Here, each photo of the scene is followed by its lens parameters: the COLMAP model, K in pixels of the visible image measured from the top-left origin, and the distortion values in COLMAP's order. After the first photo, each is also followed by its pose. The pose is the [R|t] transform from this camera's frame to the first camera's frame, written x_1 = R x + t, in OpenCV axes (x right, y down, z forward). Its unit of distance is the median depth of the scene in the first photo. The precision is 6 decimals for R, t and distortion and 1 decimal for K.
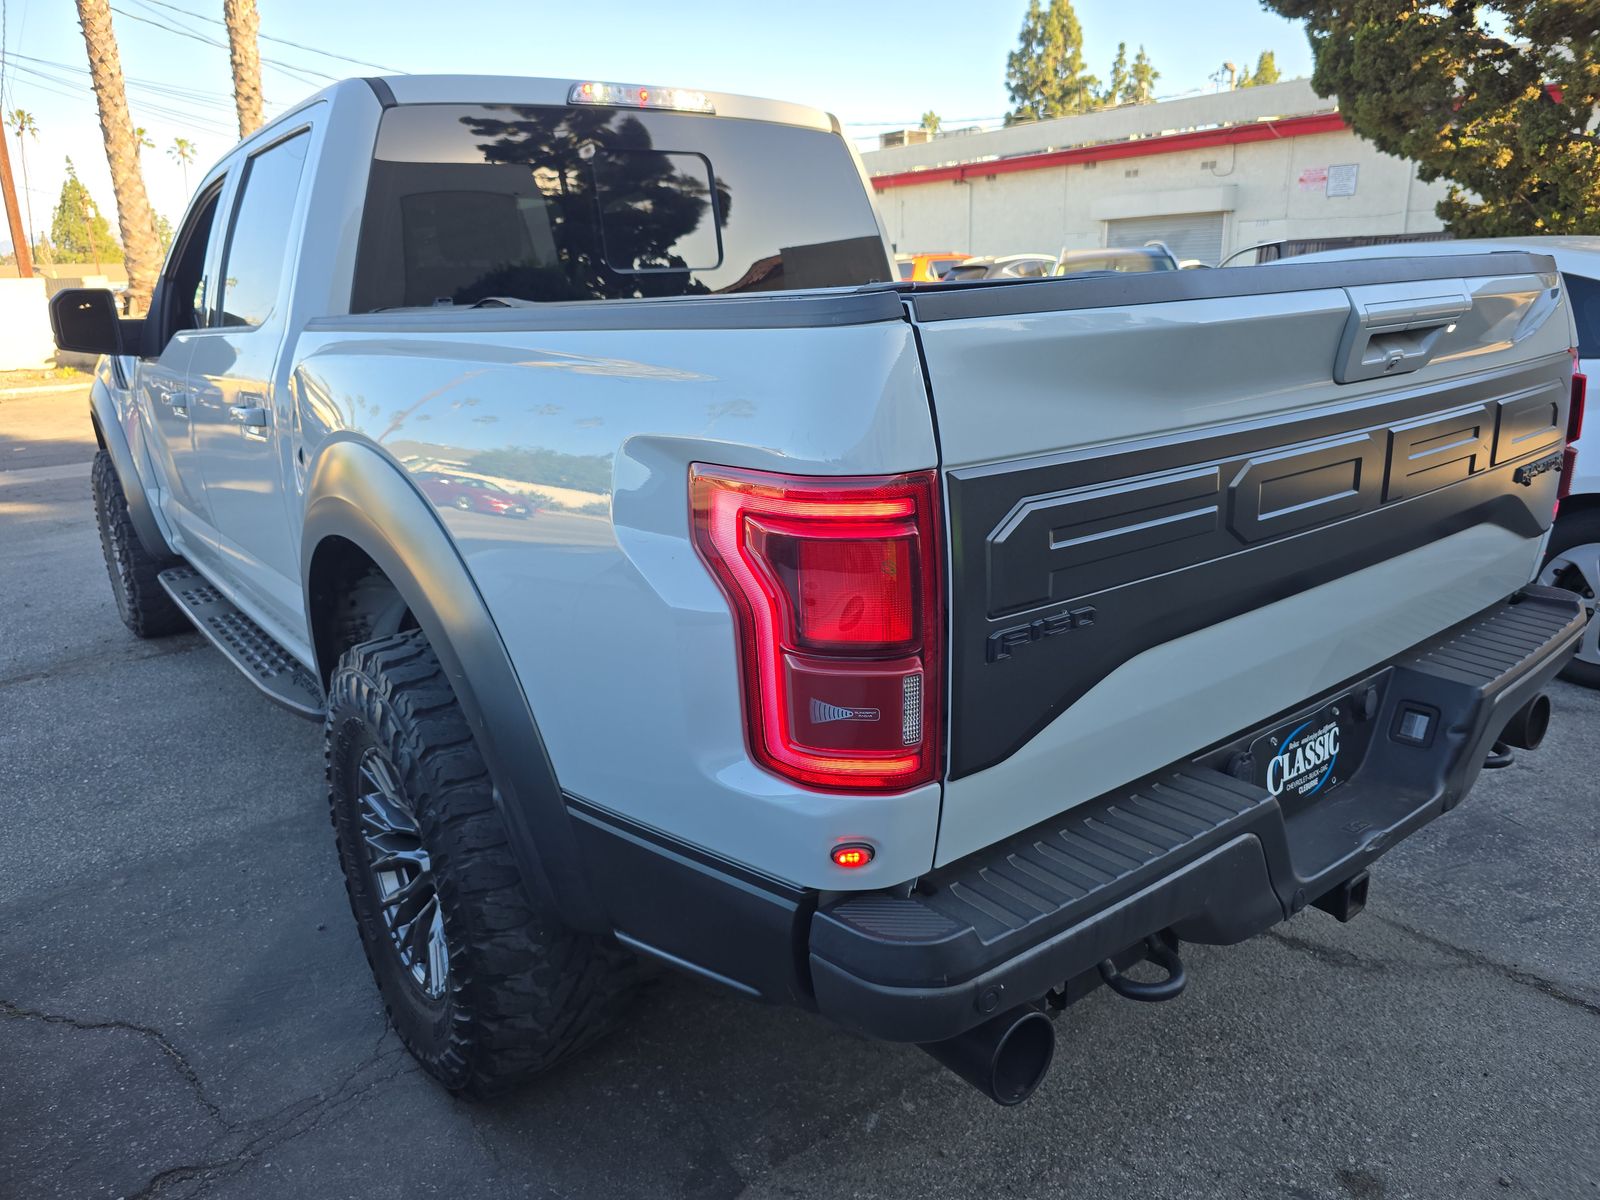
lens RADIAL K [[1107.9, 0, 802.8], [0, 1107.9, 608.3], [0, 0, 1]] dist [0.060970, -0.056884]
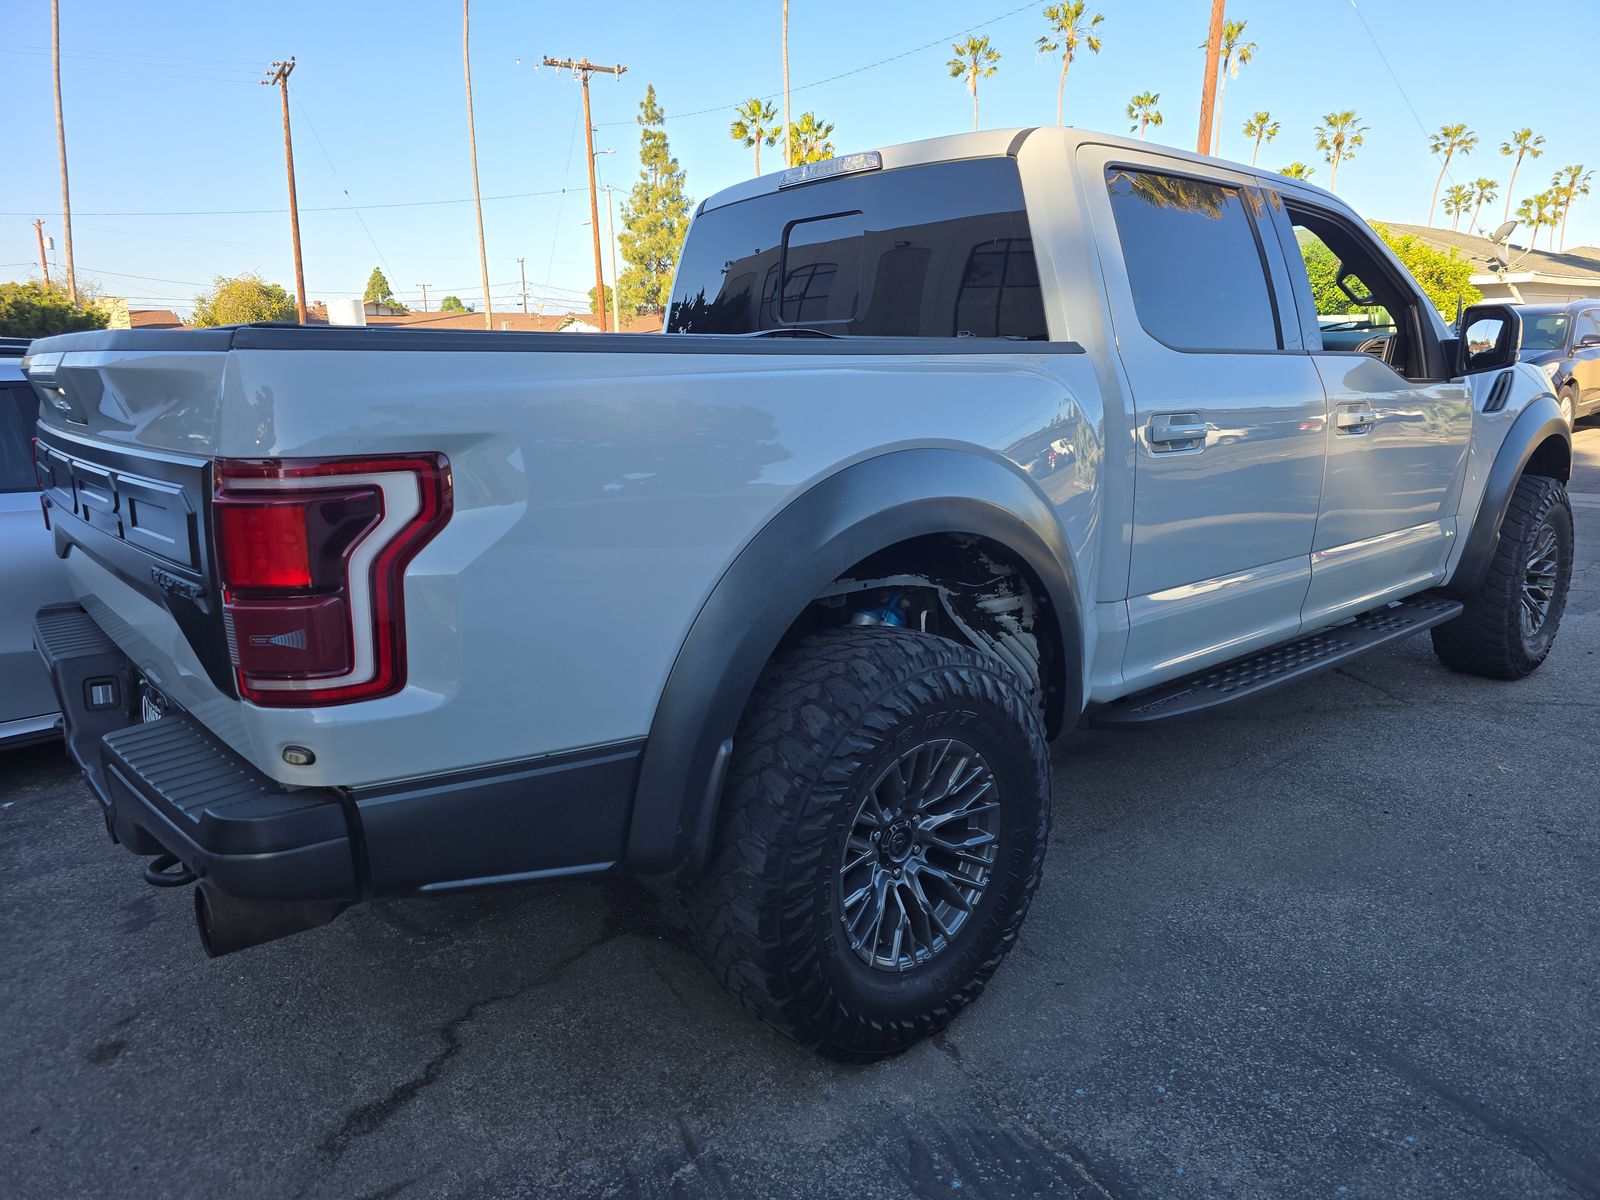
lens RADIAL K [[1109.0, 0, 792.4], [0, 1109.0, 593.7], [0, 0, 1]] dist [0.067568, -0.075773]
pose [[0.005352, 0.245149, -0.969471, 1.672558], [-0.264236, 0.935373, 0.235068, -0.497407], [0.964443, 0.254911, 0.069783, 1.581470]]
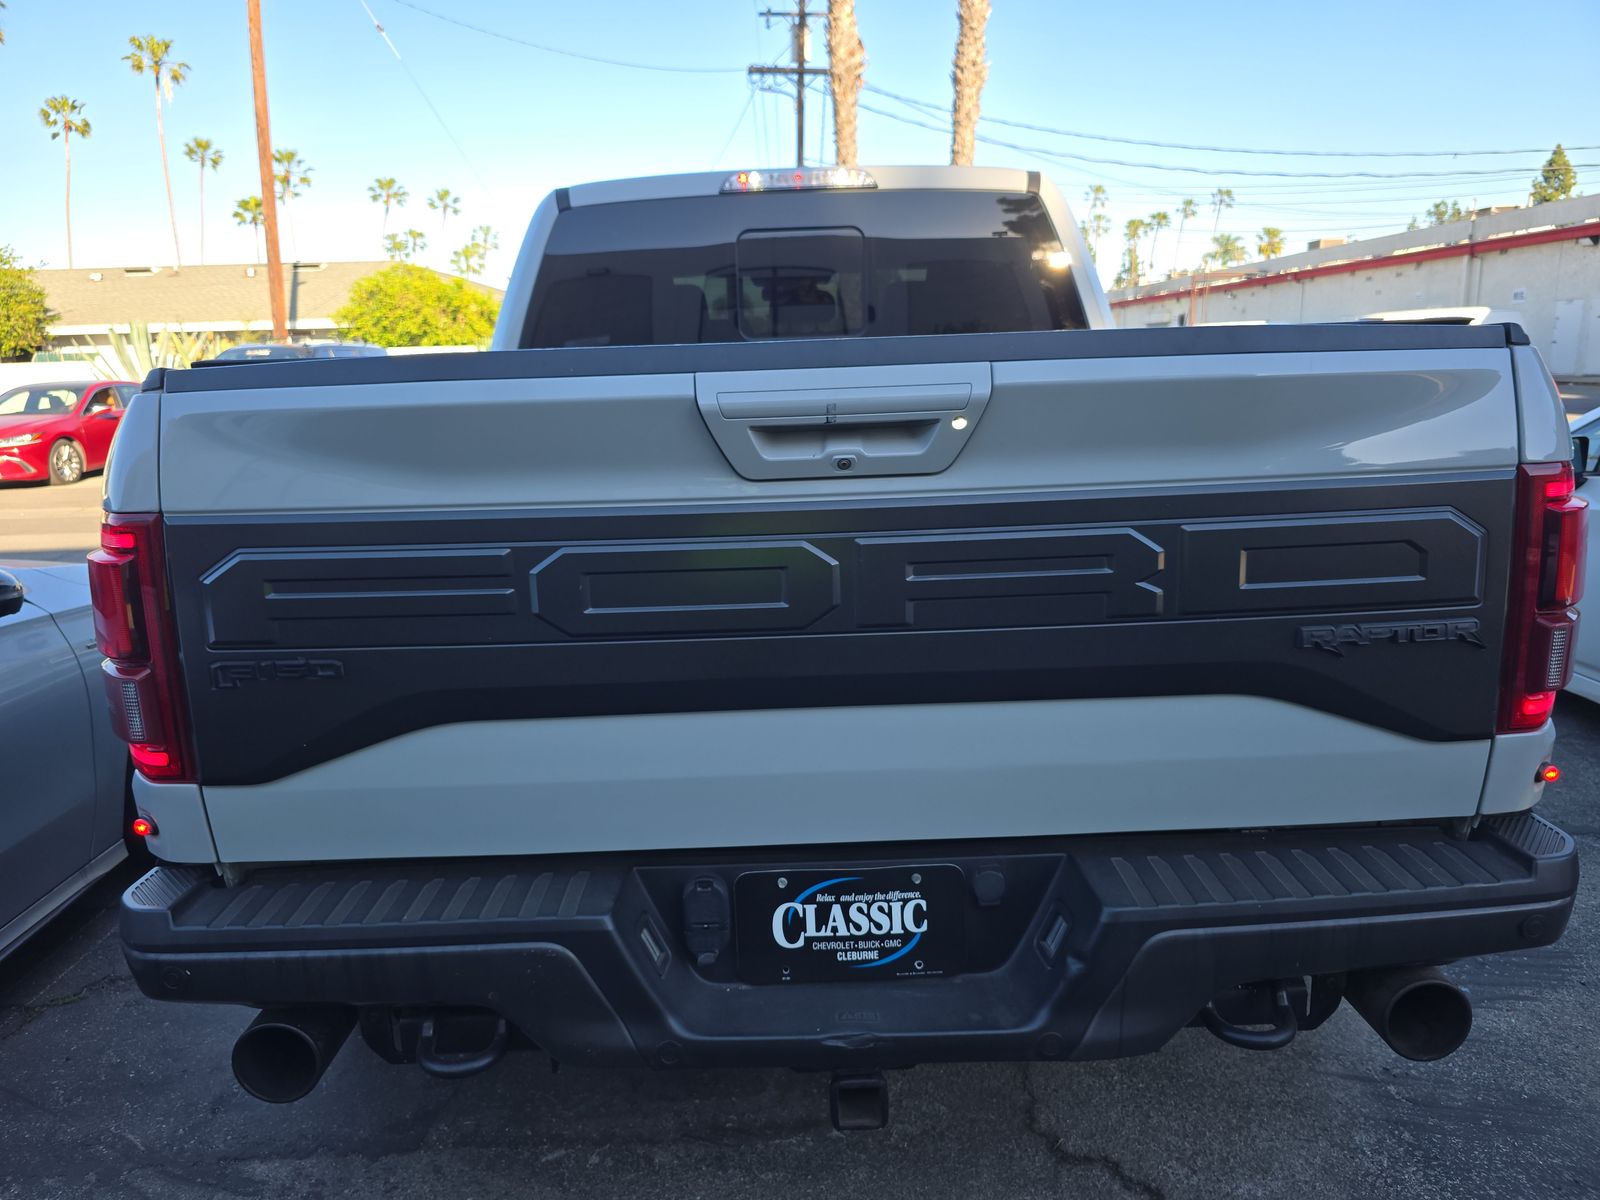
lens RADIAL K [[1109.0, 0, 792.4], [0, 1109.0, 593.7], [0, 0, 1]] dist [0.067568, -0.075773]
pose [[0.787622, 0.137826, -0.600546, 0.884245], [-0.171773, 0.985136, 0.000807, -0.100535], [0.591731, 0.102521, 0.799590, 0.281556]]
